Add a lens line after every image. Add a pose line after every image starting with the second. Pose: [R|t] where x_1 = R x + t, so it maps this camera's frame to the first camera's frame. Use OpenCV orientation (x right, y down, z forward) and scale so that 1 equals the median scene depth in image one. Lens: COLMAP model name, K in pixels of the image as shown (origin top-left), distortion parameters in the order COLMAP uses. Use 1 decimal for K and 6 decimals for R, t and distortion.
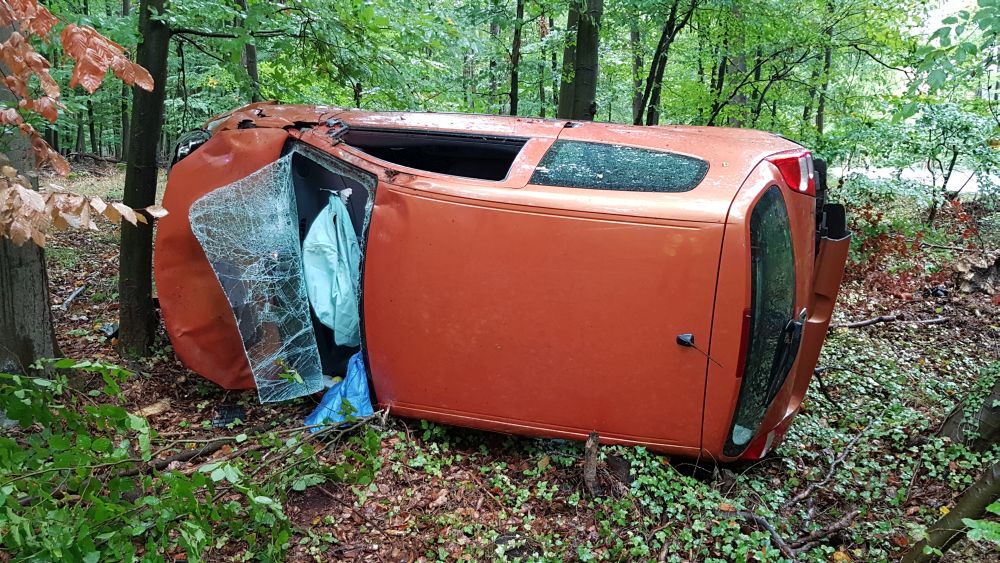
lens RADIAL K [[776.1, 0, 500.0], [0, 776.1, 281.5], [0, 0, 1]] dist [0.075784, -0.002822]
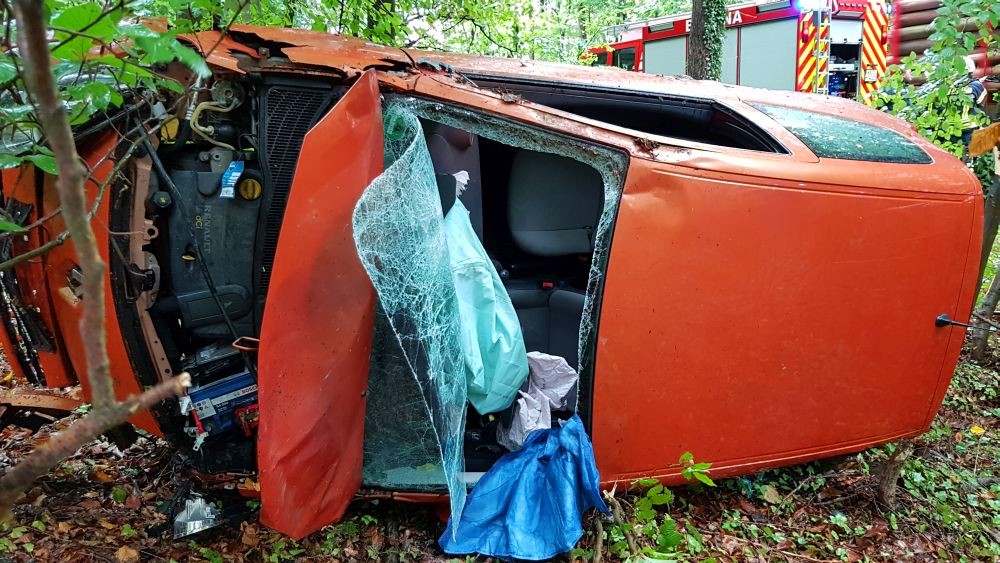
lens RADIAL K [[776.1, 0, 500.0], [0, 776.1, 281.5], [0, 0, 1]] dist [0.075784, -0.002822]
pose [[0.738150, -0.122109, 0.663494, -0.664148], [0.098728, 0.992447, 0.072813, -0.079635], [-0.667374, 0.011759, 0.744630, 0.551302]]
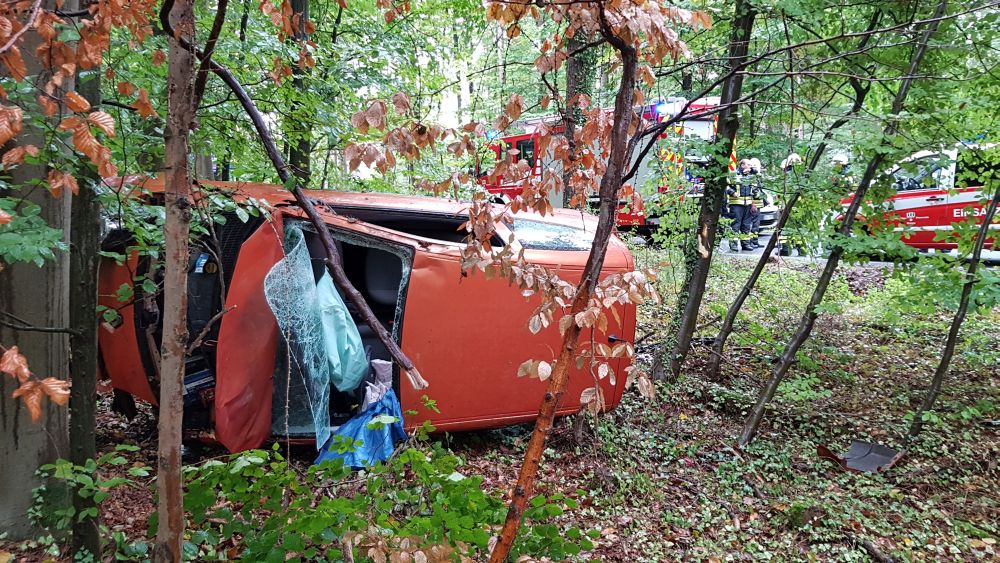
lens RADIAL K [[777.1, 0, 501.1], [0, 777.1, 265.9], [0, 0, 1]] dist [0.130885, -0.232993]
pose [[0.687443, -0.056946, 0.724002, -0.953395], [0.107020, 0.993981, -0.023435, -0.055251], [-0.718310, 0.093593, 0.689399, 0.005146]]
